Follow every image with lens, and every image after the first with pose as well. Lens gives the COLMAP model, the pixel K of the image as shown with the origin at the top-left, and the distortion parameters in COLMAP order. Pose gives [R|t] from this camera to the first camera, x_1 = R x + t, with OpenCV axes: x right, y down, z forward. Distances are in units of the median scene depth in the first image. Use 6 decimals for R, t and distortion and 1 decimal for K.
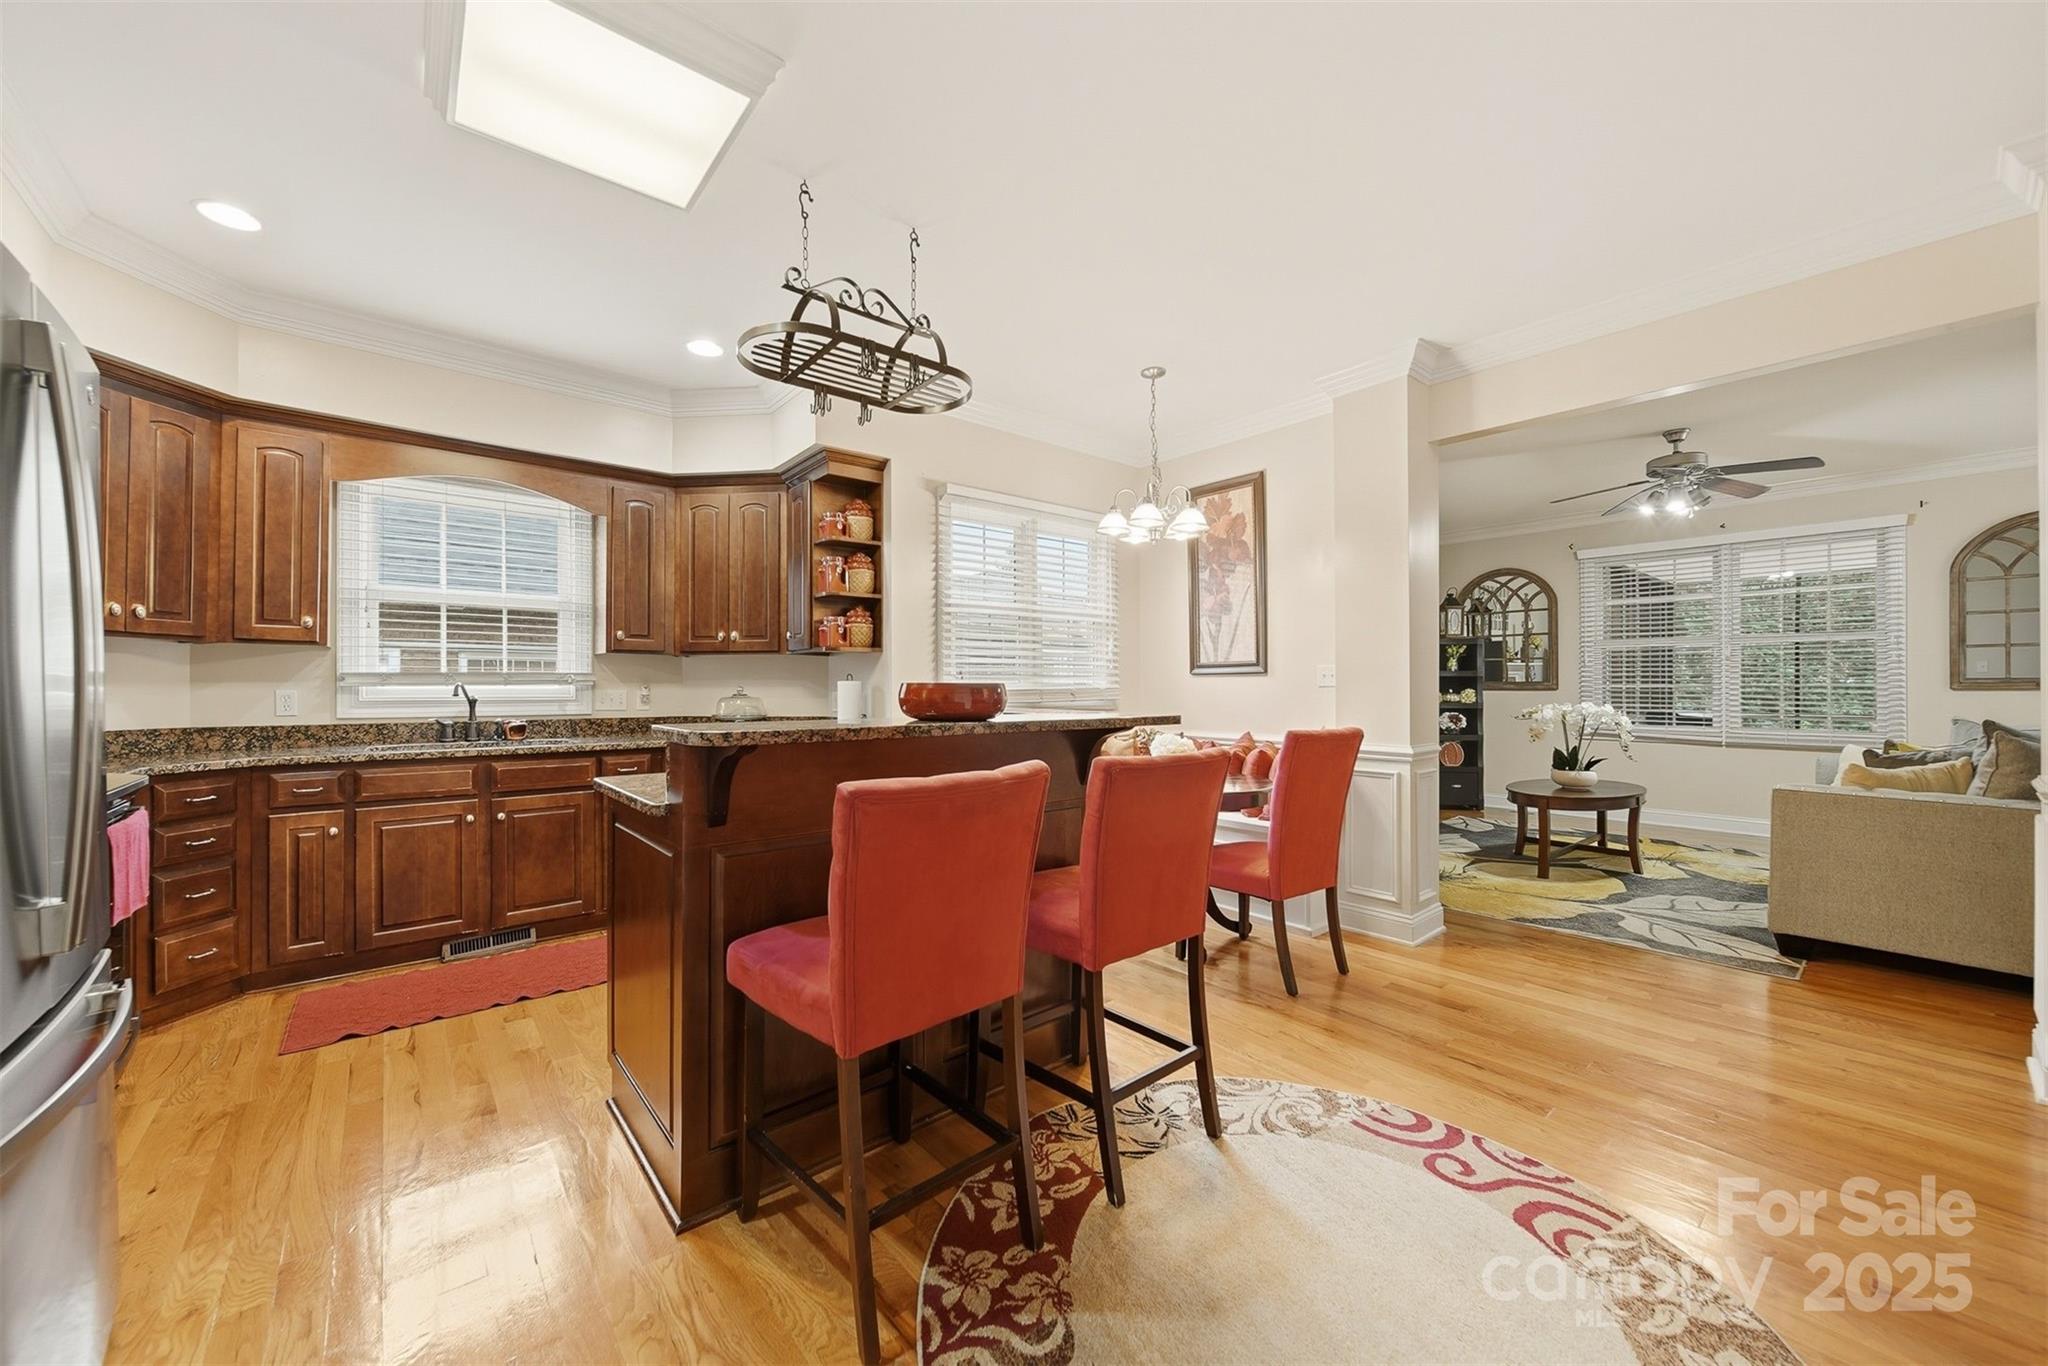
lens RADIAL K [[759.3, 0, 1011.5], [0, 759.3, 684.7], [0, 0, 1]] dist [-0.005183, -0.000236]
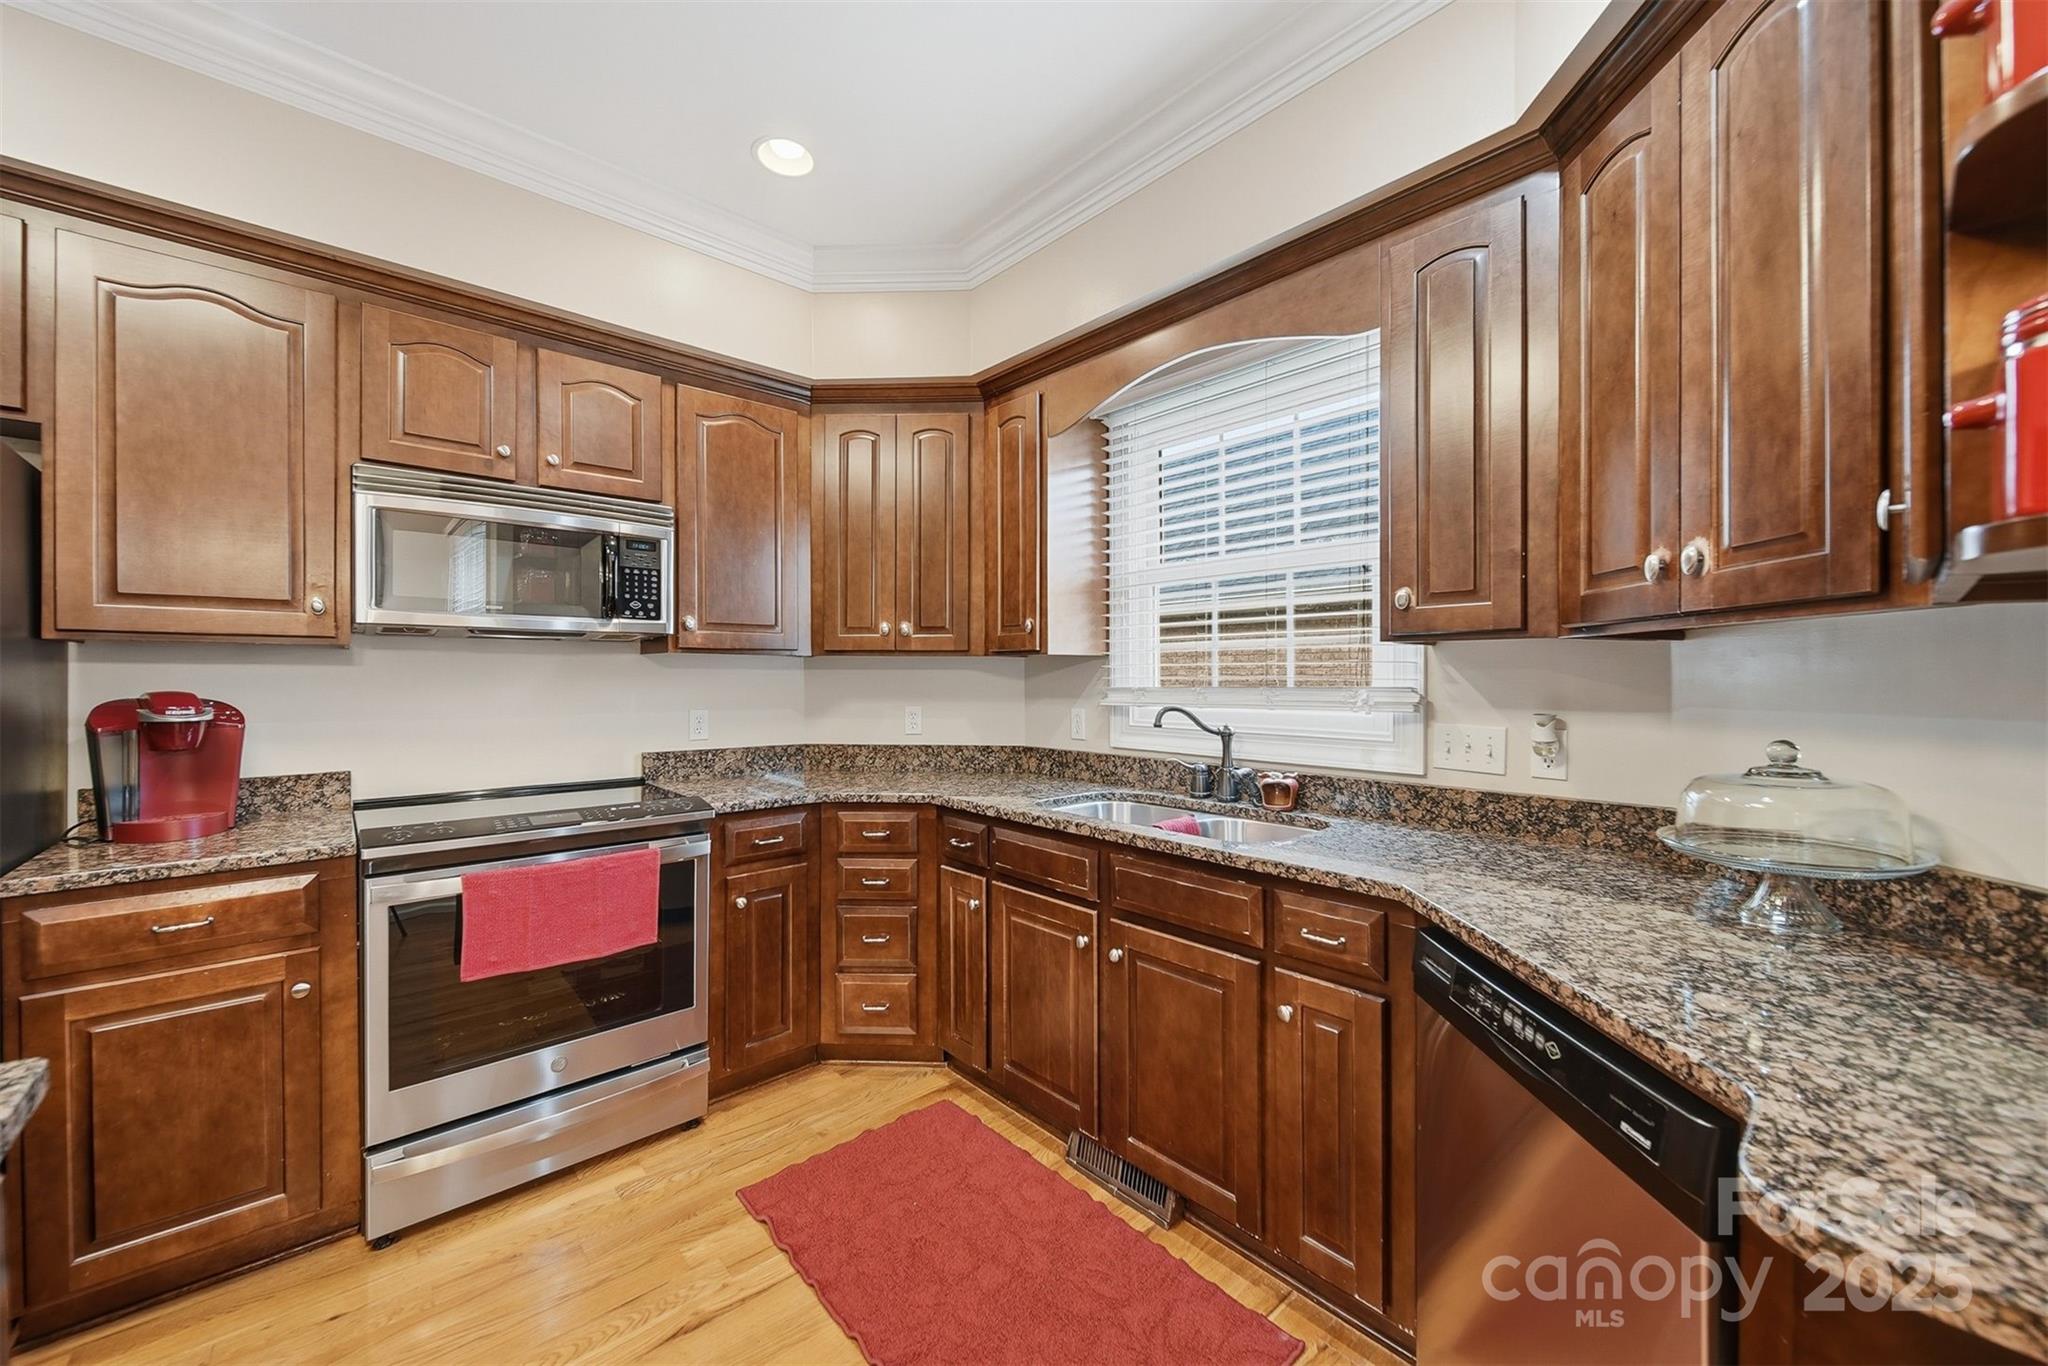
lens RADIAL K [[759.3, 0, 1035.7], [0, 759.3, 681.6], [0, 0, 1]] dist [-0.005183, -0.000236]
pose [[0.048026, 0.005512, -0.998831, -0.131984], [0.004460, 0.999974, 0.005733, -0.027133], [0.998836, -0.004730, 0.048000, 0.922730]]
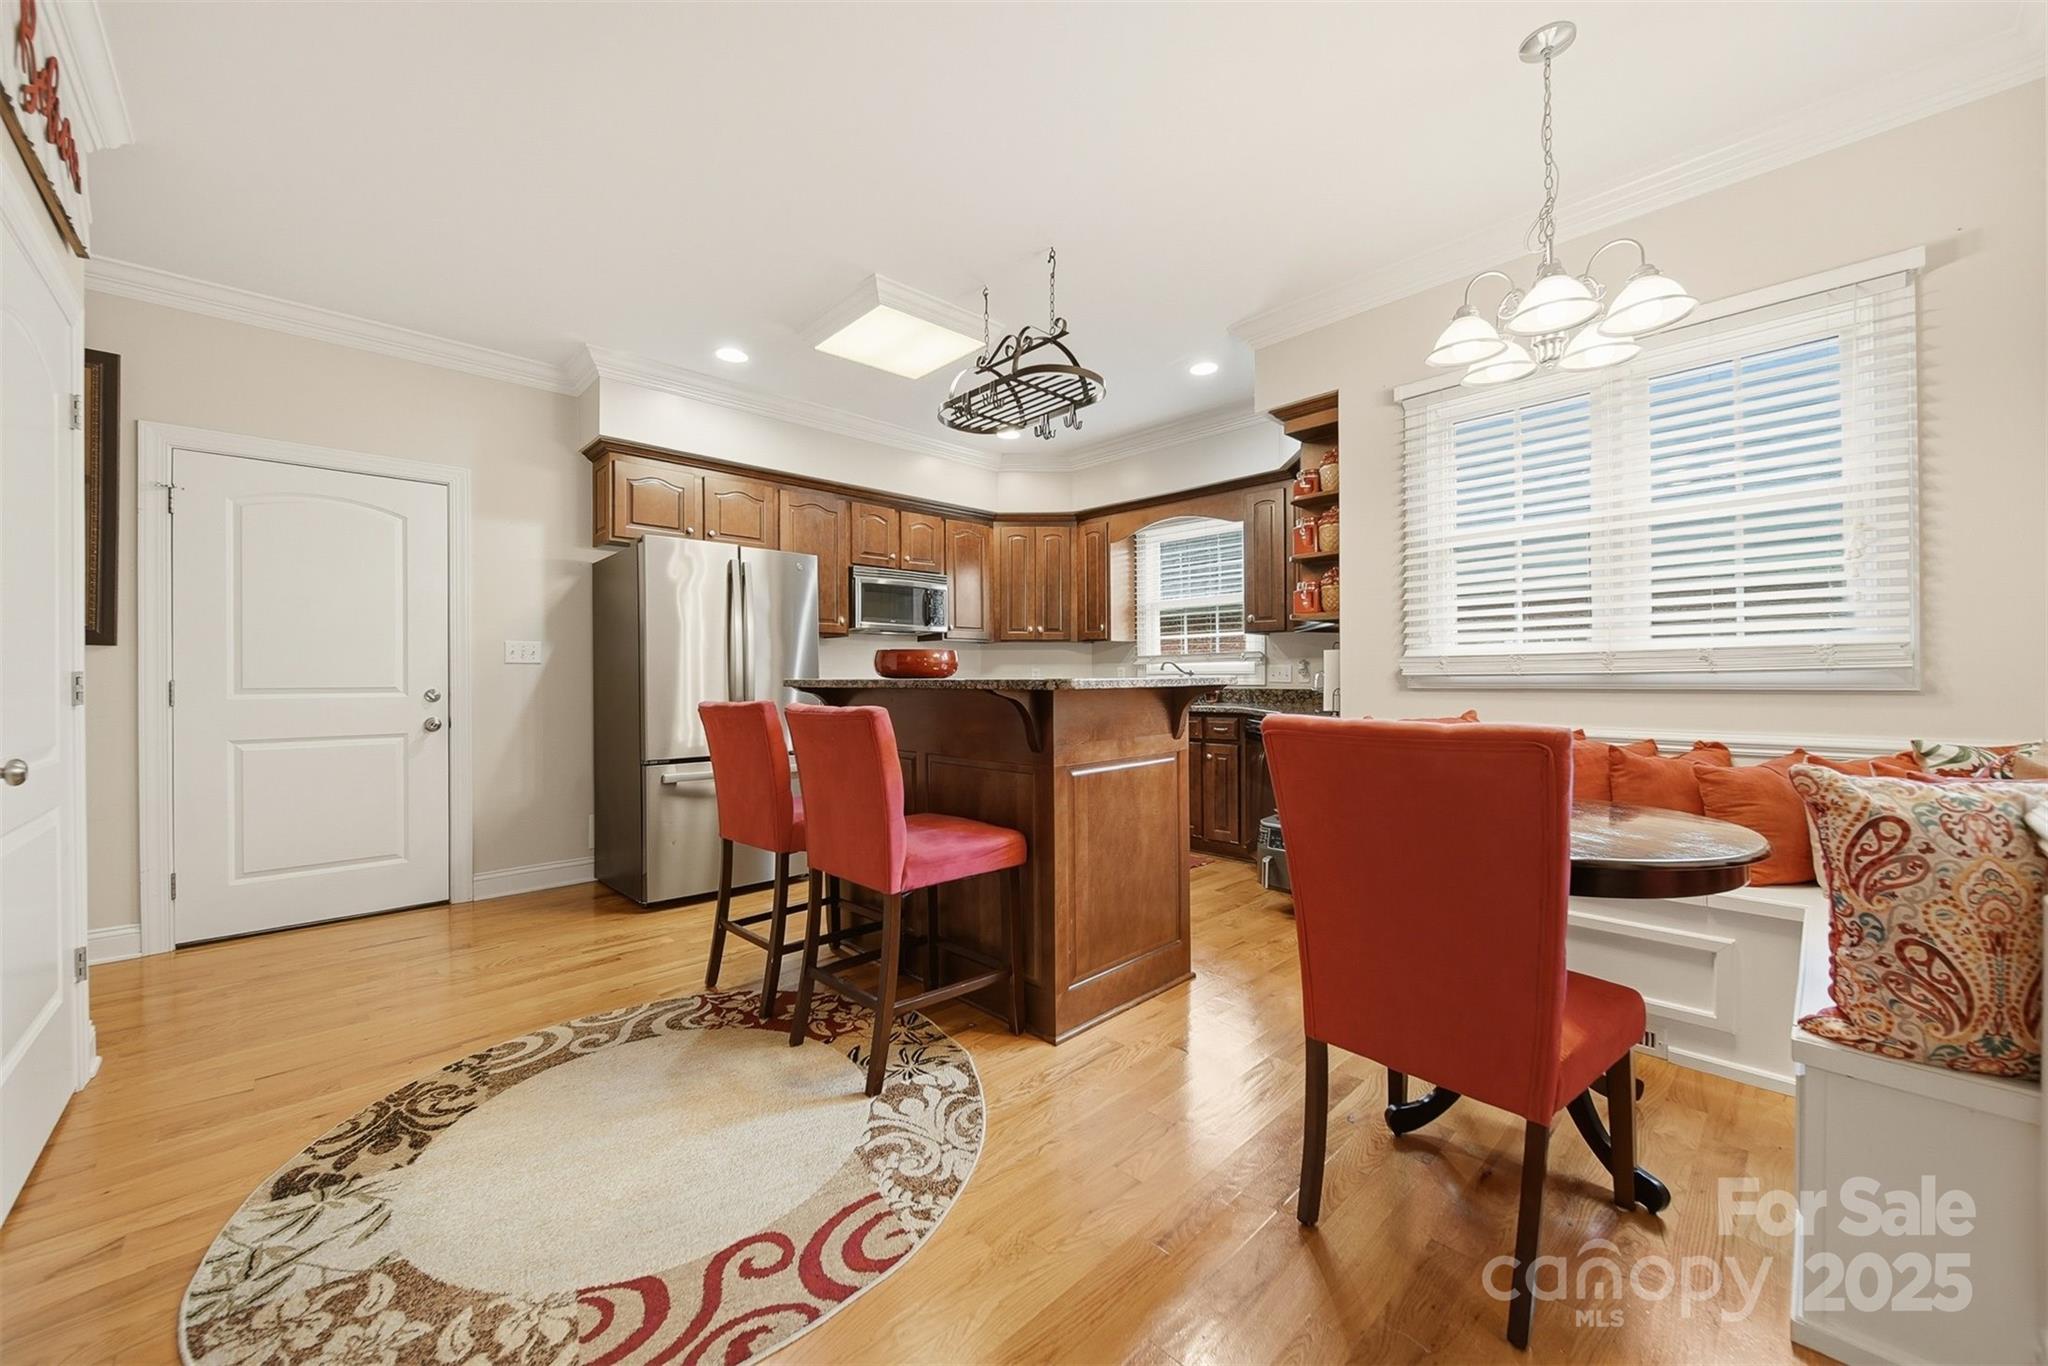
lens RADIAL K [[759.3, 0, 1040.3], [0, 759.3, 674.9], [0, 0, 1]] dist [-0.005183, -0.000236]
pose [[0.087363, -0.004919, -0.996164, 0.756846], [0.009183, 0.999949, -0.004133, 0.030166], [0.996134, -0.008787, 0.087404, 0.672408]]
